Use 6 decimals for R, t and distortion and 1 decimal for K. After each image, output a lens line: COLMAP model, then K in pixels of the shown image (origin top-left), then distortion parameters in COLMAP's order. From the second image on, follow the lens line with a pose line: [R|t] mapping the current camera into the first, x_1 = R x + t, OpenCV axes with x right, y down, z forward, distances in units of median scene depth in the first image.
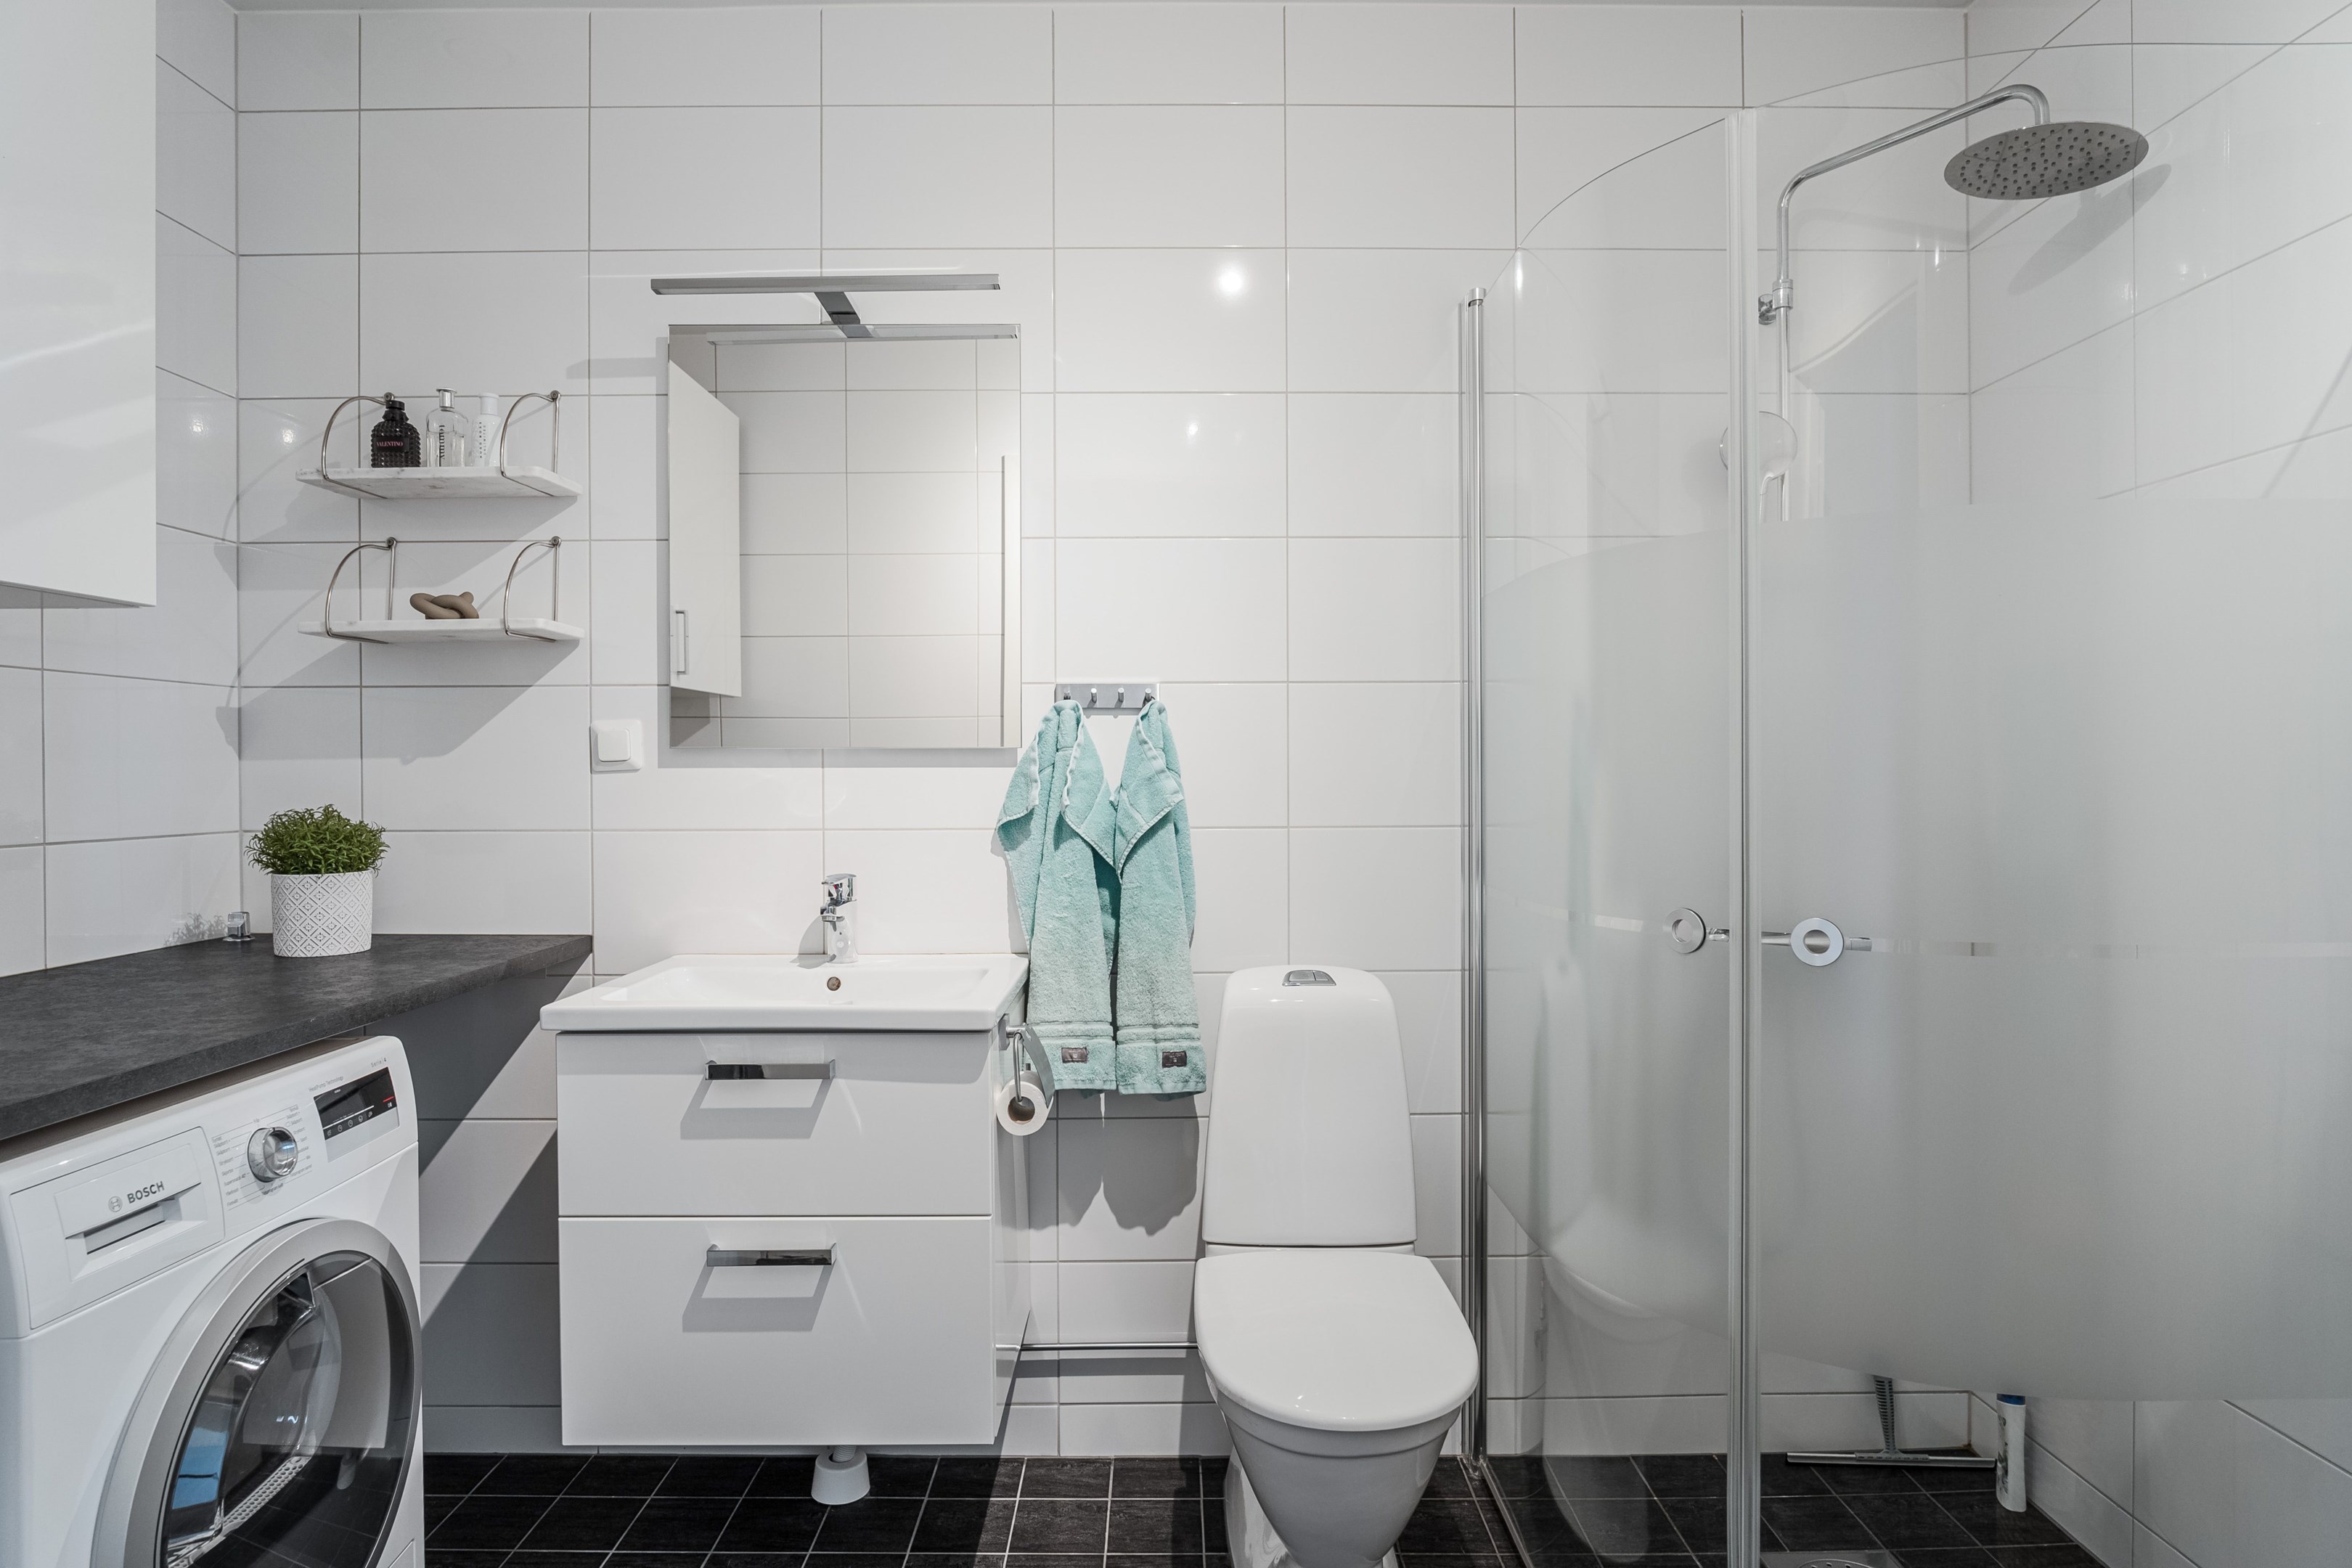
lens RADIAL K [[1308.9, 0, 1151.8], [0, 1308.9, 778.3], [0, 0, 1]] dist [-0.019062, 0.001023]
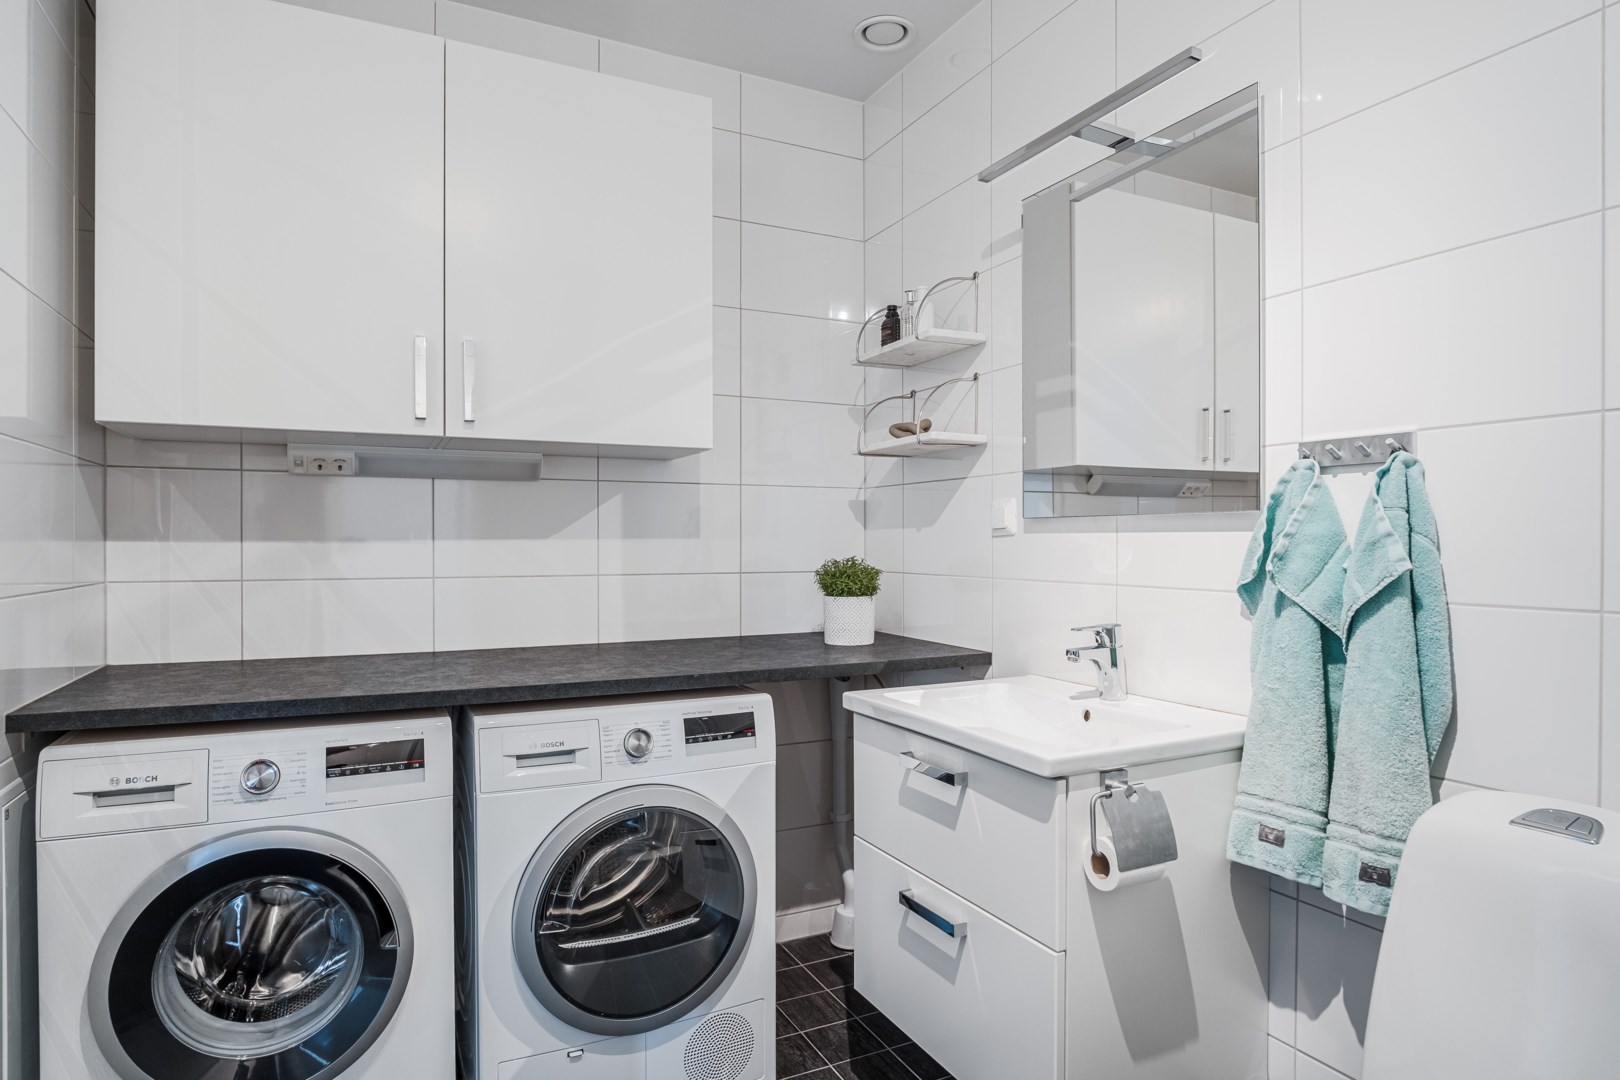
lens RADIAL K [[894.1, 0, 804.7], [0, 894.1, 544.6], [0, 0, 1]] dist [-0.022436, 0.001096]
pose [[0.447801, 0.006327, -0.894111, 0.352211], [-0.004198, 0.999979, 0.004974, 0.000022], [0.894123, 0.001527, 0.447818, 0.403137]]
